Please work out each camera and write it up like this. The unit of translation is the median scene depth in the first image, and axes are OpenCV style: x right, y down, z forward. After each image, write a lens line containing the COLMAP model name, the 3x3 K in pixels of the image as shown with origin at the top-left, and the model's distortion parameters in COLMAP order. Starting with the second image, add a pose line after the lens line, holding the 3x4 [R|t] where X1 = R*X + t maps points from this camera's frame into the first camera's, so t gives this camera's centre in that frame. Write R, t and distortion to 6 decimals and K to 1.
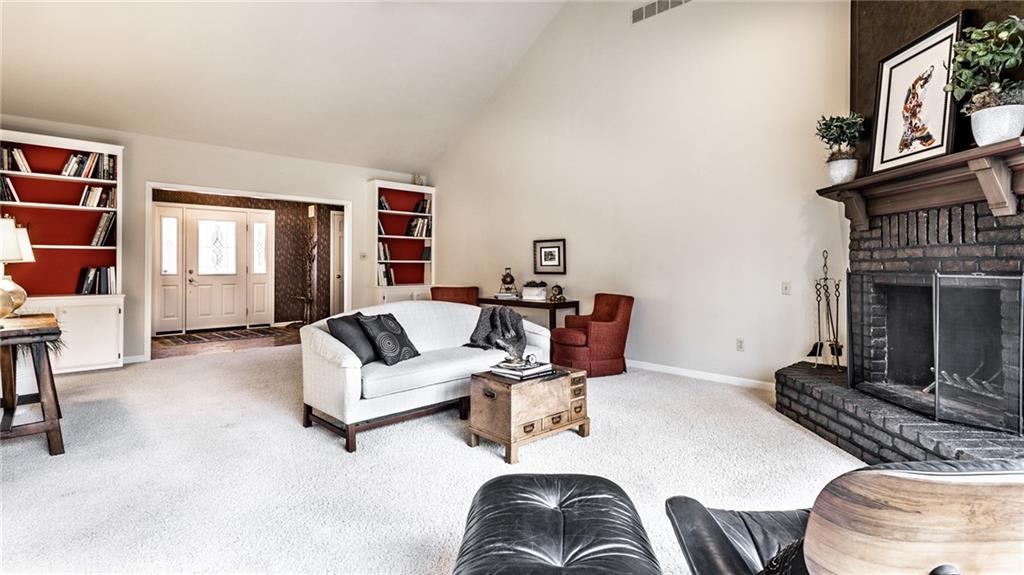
lens RADIAL K [[499.6, 0, 505.0], [0, 499.6, 257.5], [0, 0, 1]] dist [0.008728, 0.001134]
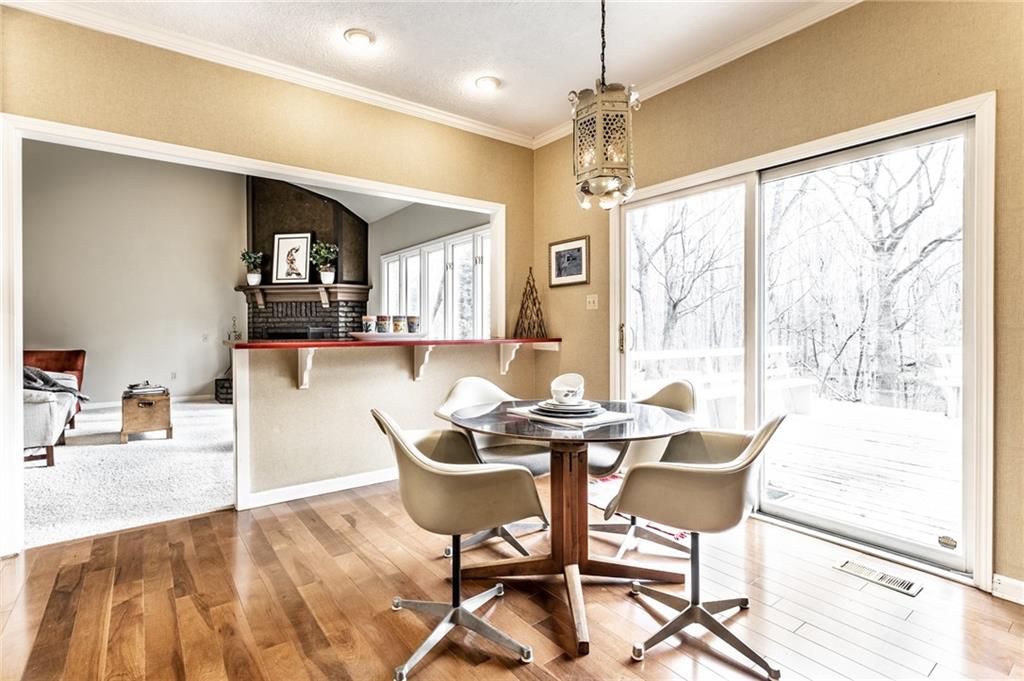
lens RADIAL K [[491.6, 0, 513.7], [0, 491.6, 336.1], [0, 0, 1]] dist [0.005010, 0.002689]
pose [[0.110949, -0.019511, 0.993635, -1.455056], [-0.011428, 0.999716, 0.020906, 0.009444], [-0.993760, -0.013675, 0.110695, -0.340871]]
